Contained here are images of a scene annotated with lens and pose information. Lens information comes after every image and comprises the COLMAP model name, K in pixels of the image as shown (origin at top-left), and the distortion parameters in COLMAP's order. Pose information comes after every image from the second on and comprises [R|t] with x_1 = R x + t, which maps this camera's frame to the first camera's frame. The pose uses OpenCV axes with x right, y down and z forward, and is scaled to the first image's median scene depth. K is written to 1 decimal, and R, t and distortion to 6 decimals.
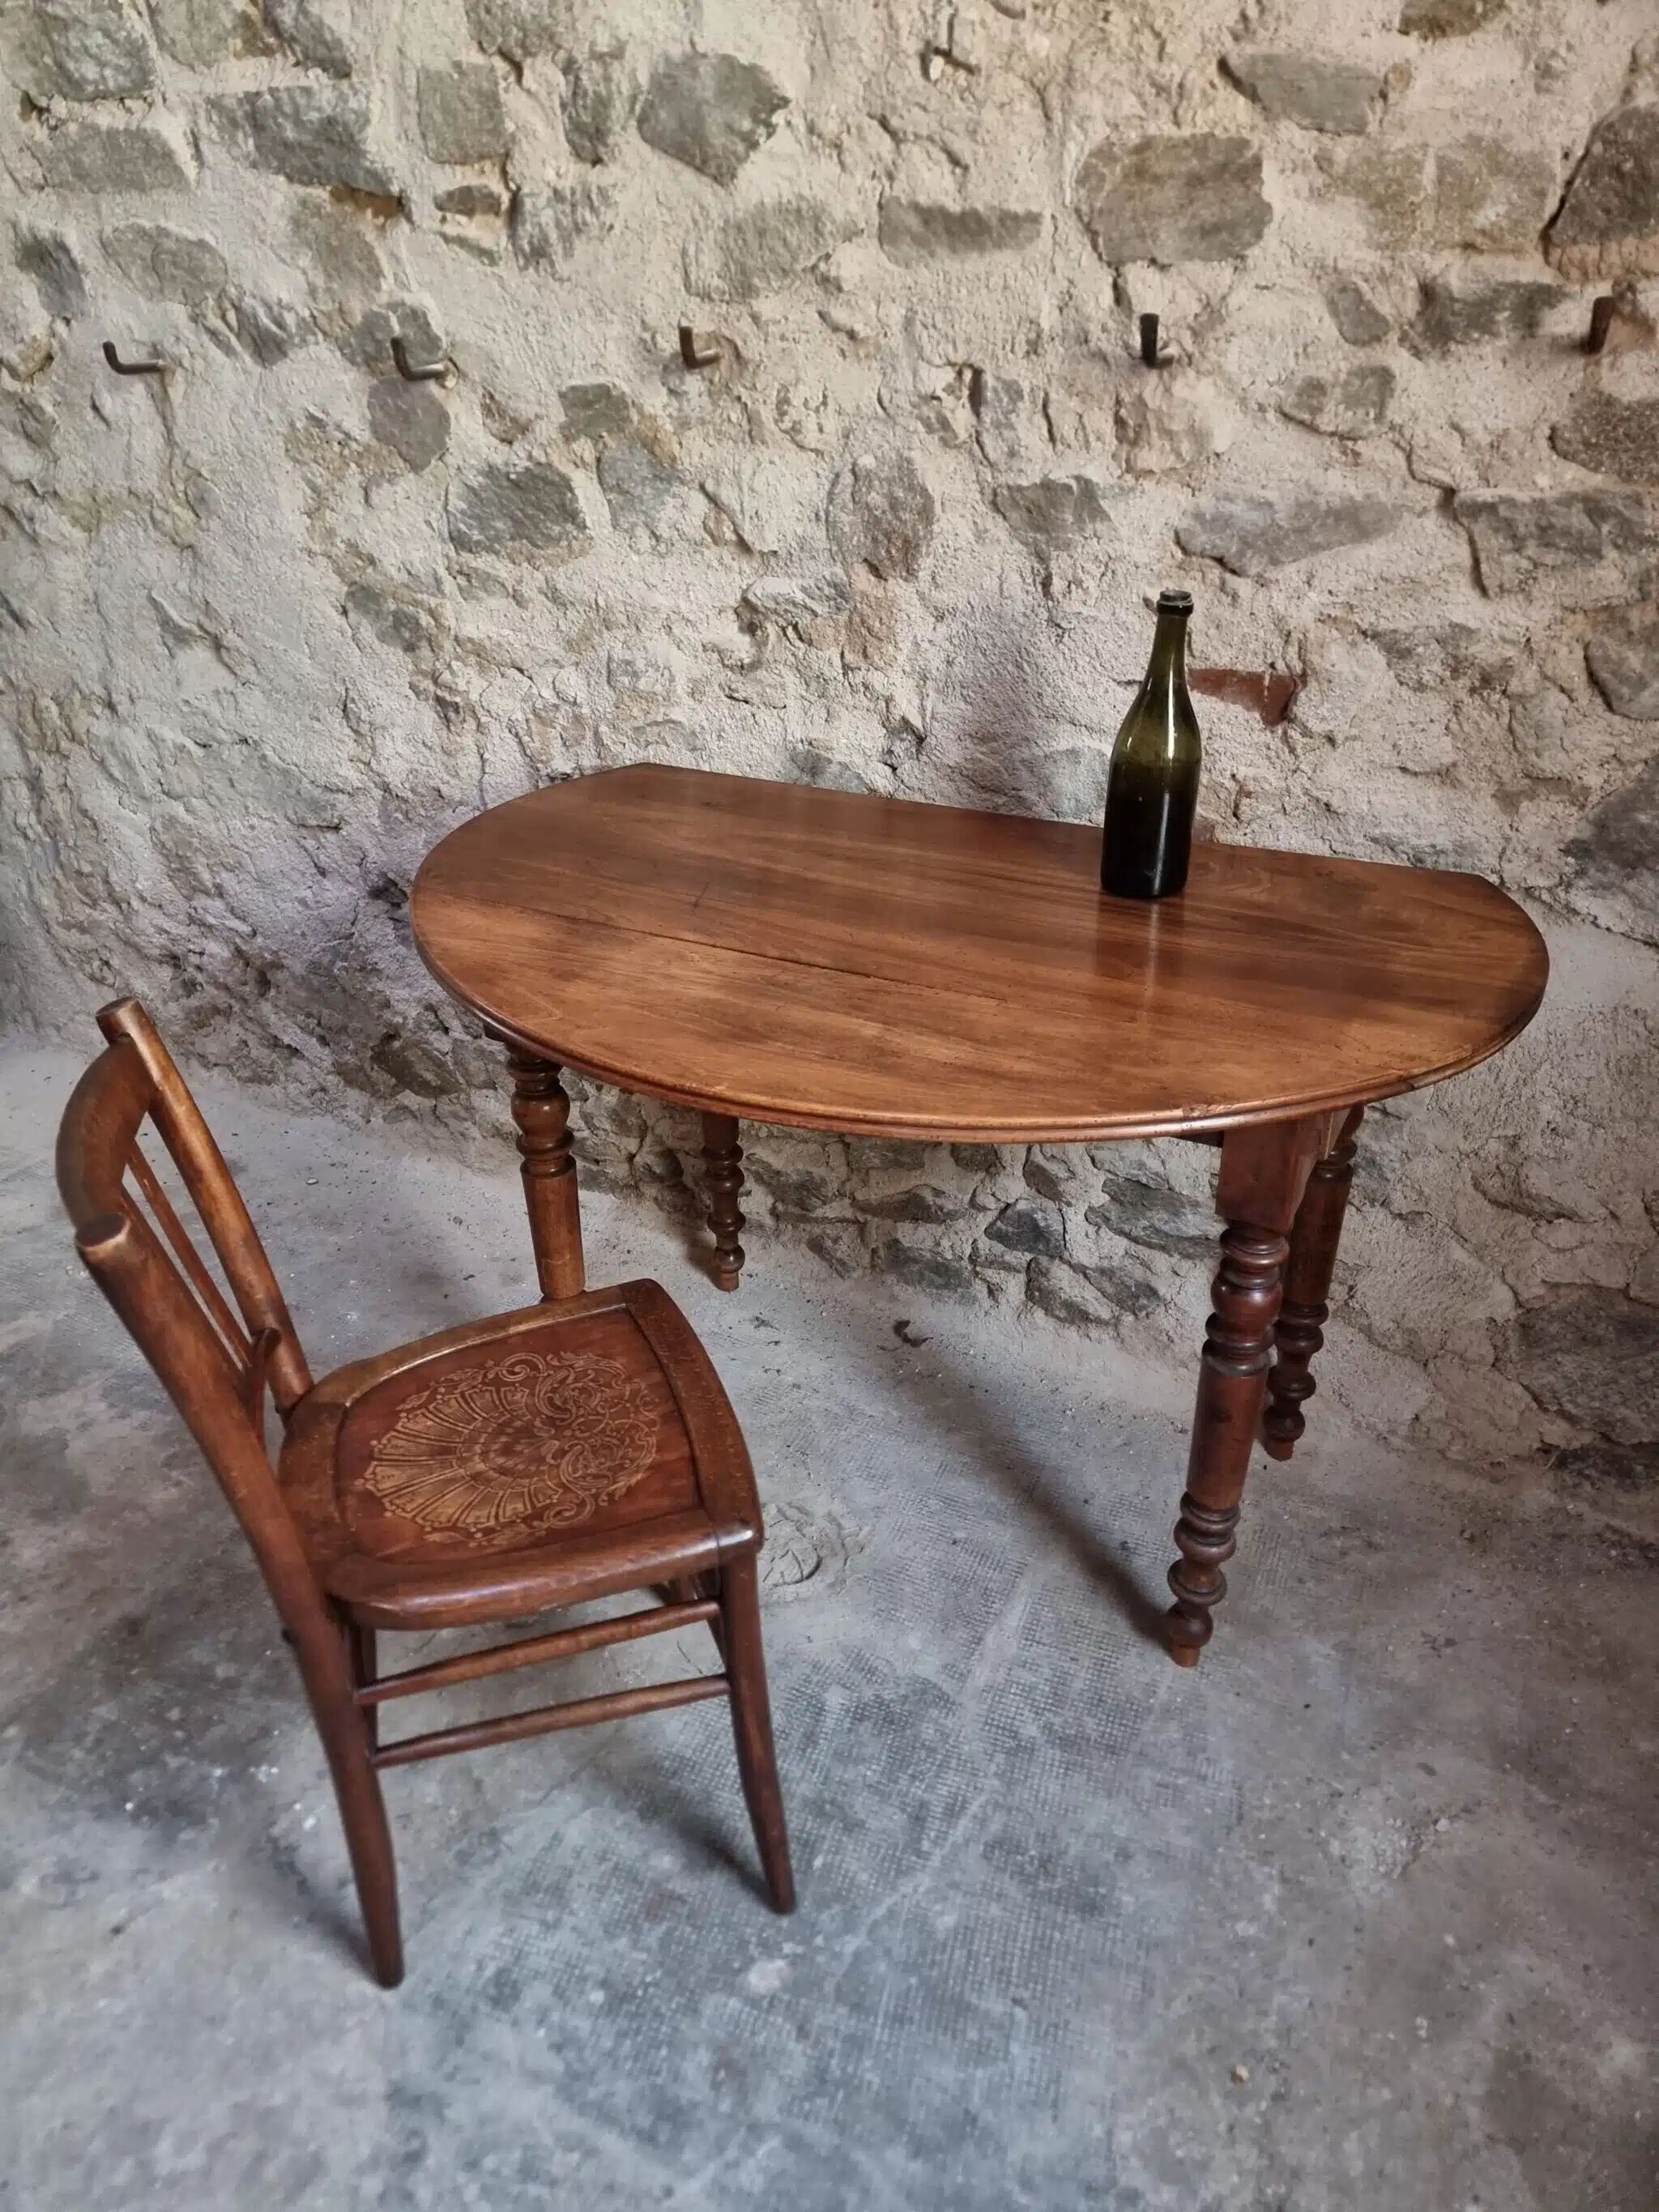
lens RADIAL K [[1531.2, 0, 812.9], [0, 1531.2, 1101.1], [0, 0, 1]] dist [0.055427, -0.056361]
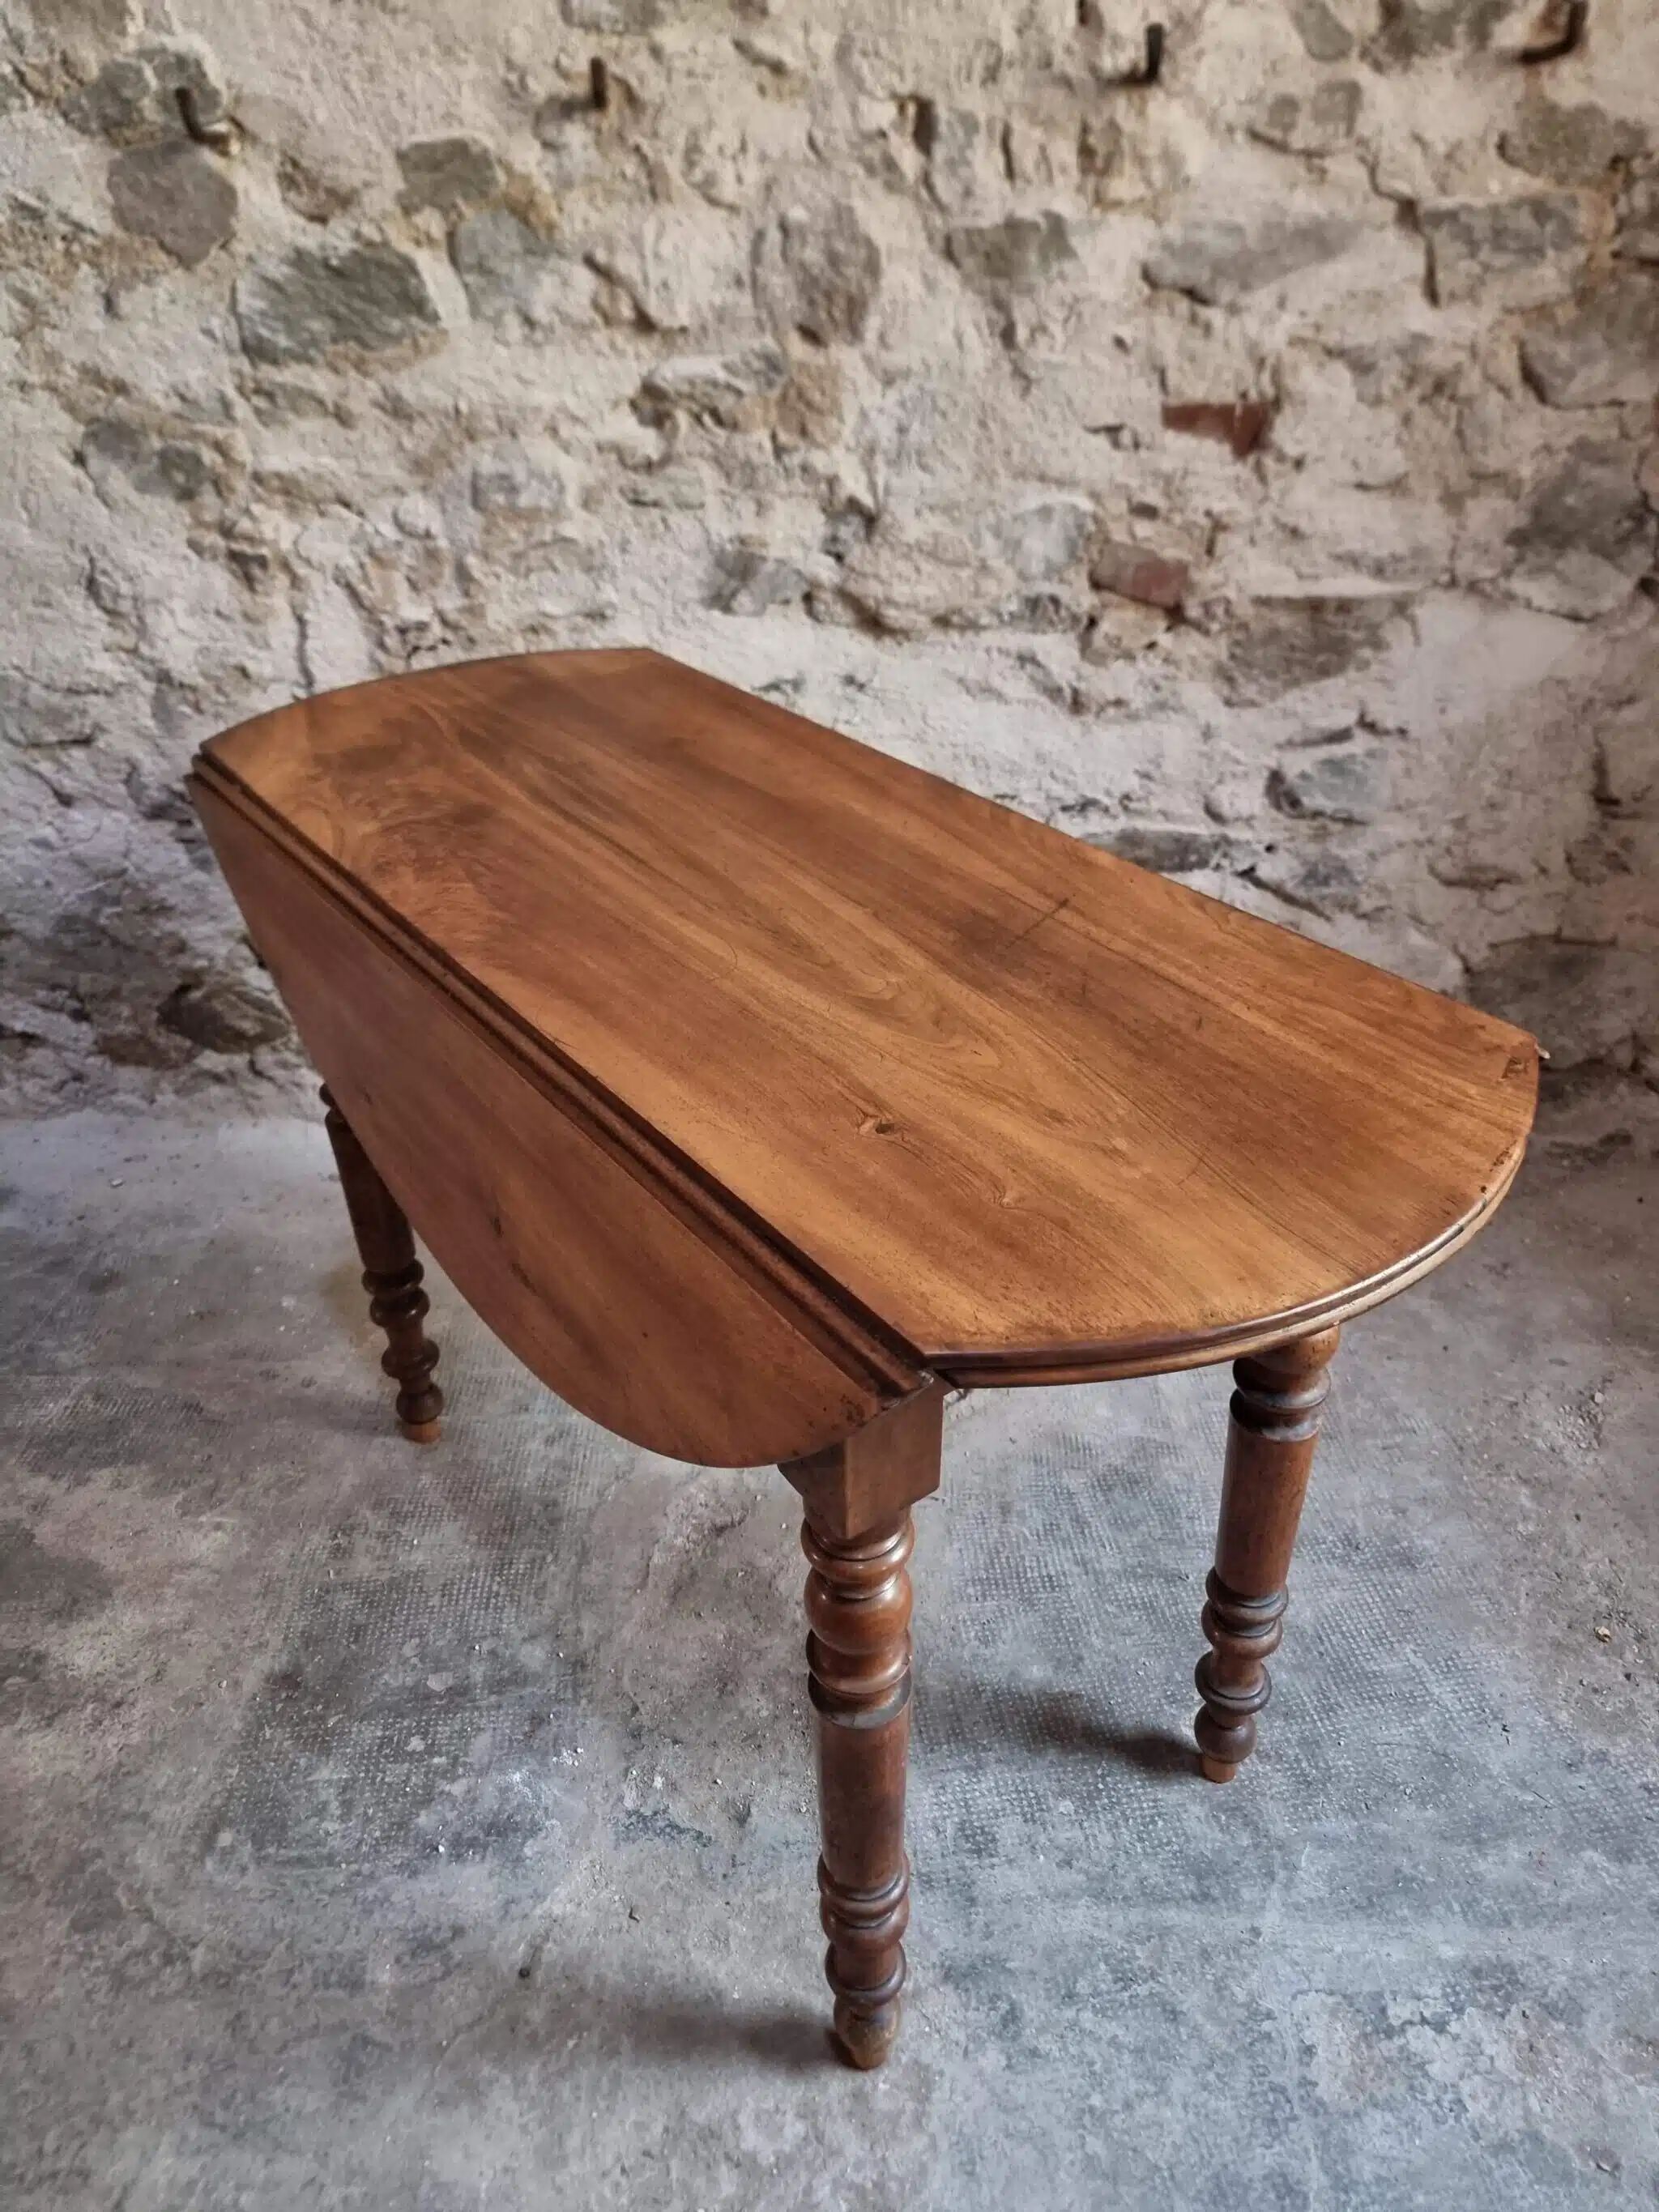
lens RADIAL K [[1554.5, 0, 822.4], [0, 1554.5, 1103.1], [0, 0, 1]] dist [0.038027, -0.037473]
pose [[0.903582, -0.228997, 0.362078, -0.393549], [0.211996, 0.973426, 0.086599, 0.025979], [-0.372288, -0.001490, 0.928116, 0.113960]]
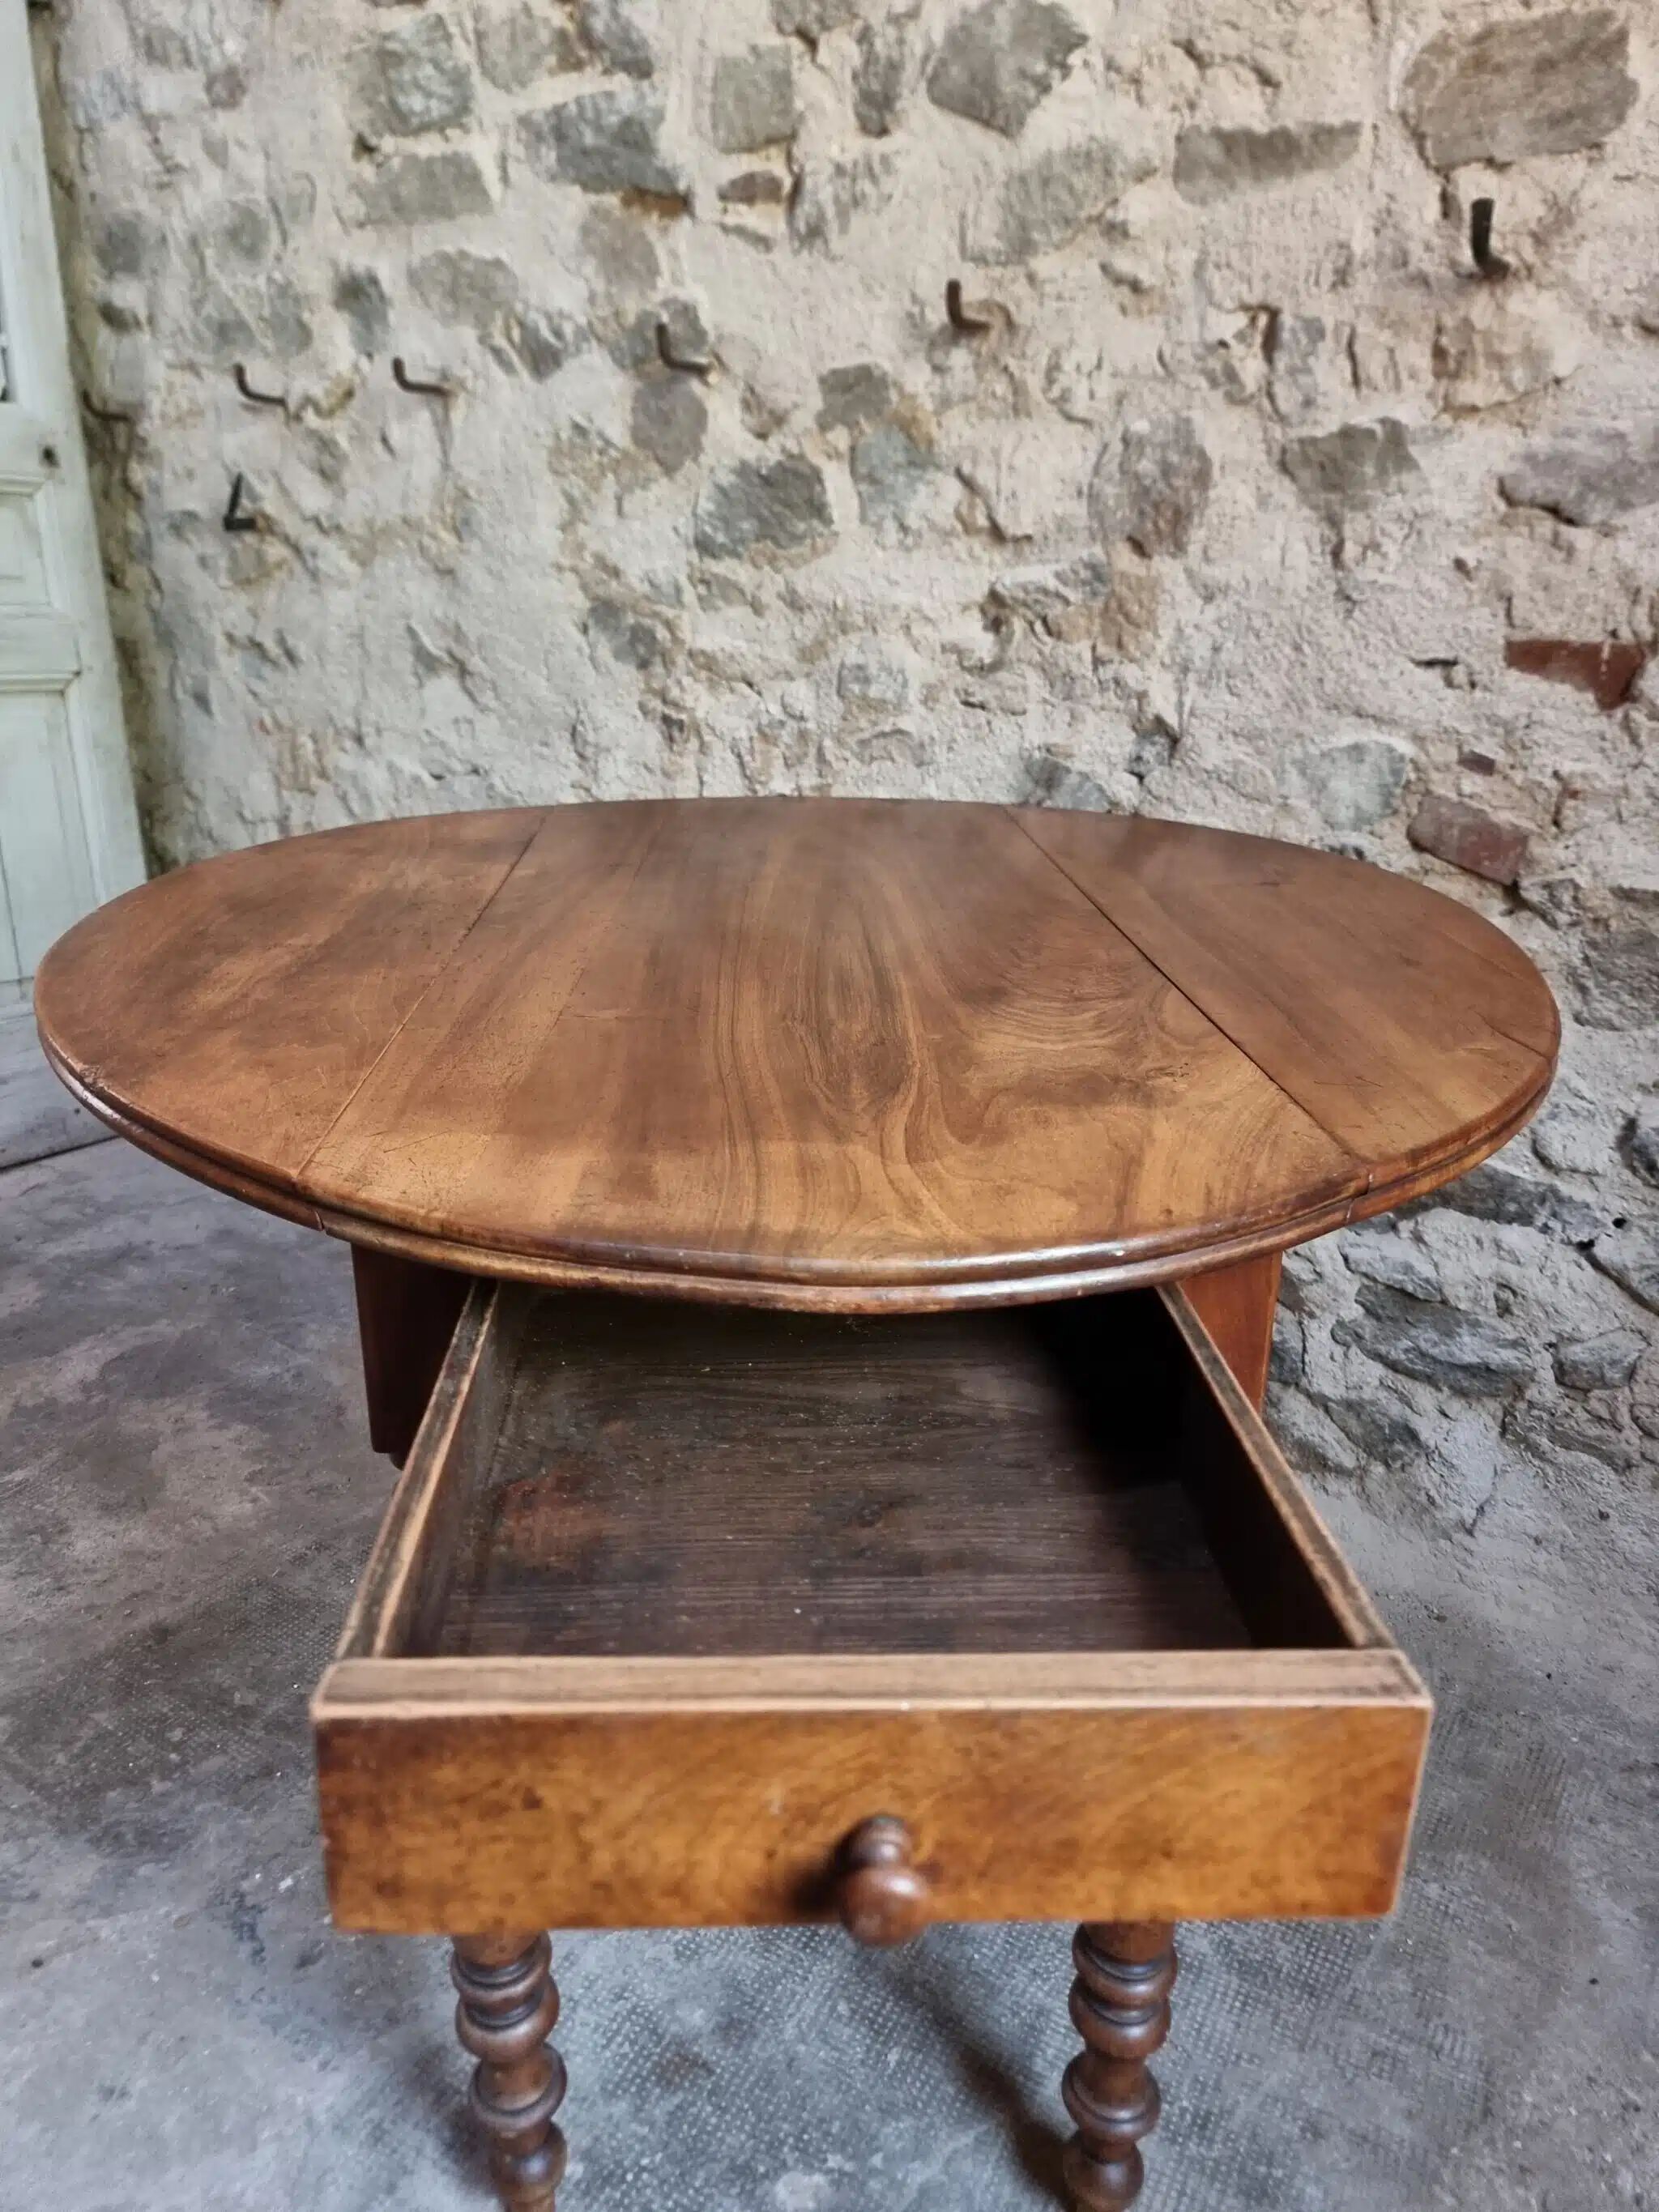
lens RADIAL K [[1550.6, 0, 815.2], [0, 1550.6, 1113.6], [0, 0, 1]] dist [0.042618, -0.042974]
pose [[0.980612, 0.098162, -0.169602, 0.040786], [-0.123051, 0.982031, -0.143086, 0.124522], [0.152509, 0.161181, 0.975070, 0.142208]]
